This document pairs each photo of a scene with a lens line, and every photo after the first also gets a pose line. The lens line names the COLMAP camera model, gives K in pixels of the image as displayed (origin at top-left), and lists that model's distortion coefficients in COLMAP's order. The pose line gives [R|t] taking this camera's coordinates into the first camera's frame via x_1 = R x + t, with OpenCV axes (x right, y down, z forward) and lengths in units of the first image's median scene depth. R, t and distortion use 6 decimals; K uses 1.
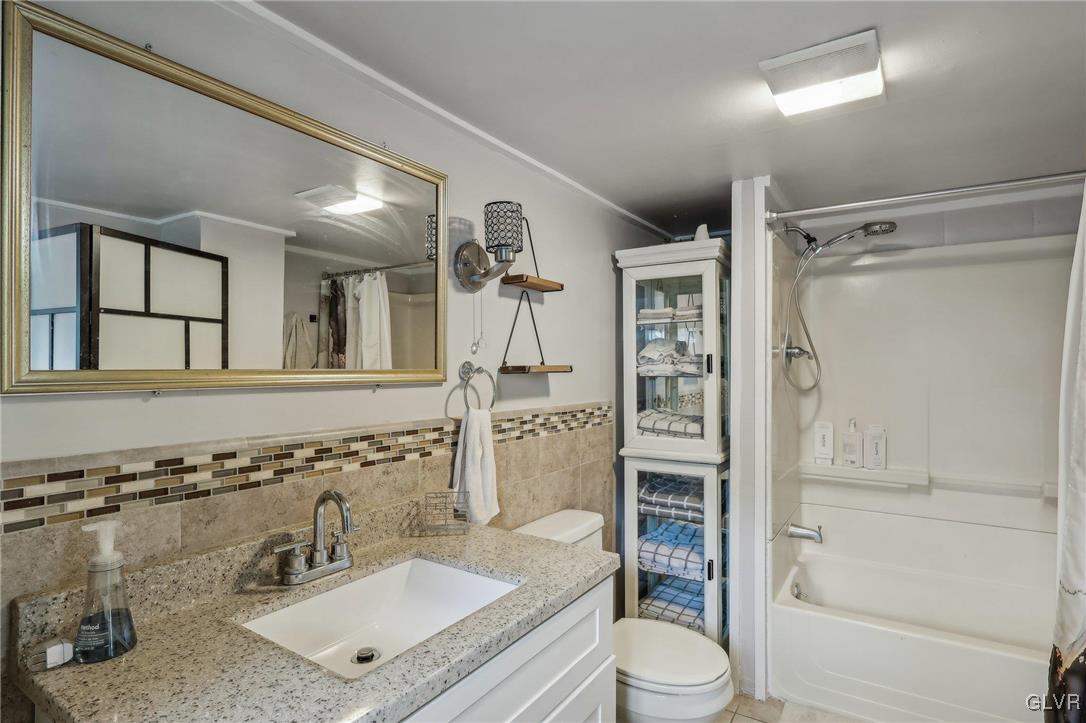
lens RADIAL K [[556.8, 0, 543.9], [0, 556.8, 366.8], [0, 0, 1]] dist [0.029678, 0.000282]
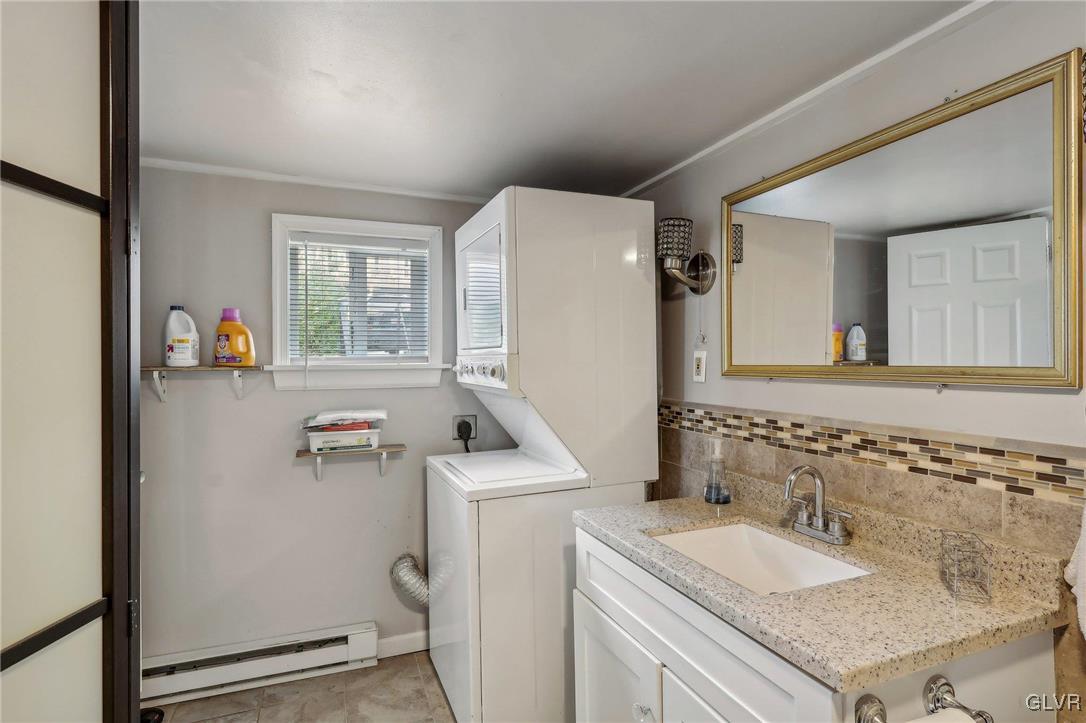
lens RADIAL K [[556.8, 0, 543.5], [0, 556.8, 361.0], [0, 0, 1]] dist [0.029678, 0.000282]
pose [[-0.572878, 0.005295, -0.819624, 0.937589], [0.012751, 0.999916, -0.002453, -0.011254], [0.819542, -0.011856, -0.572897, 1.227612]]
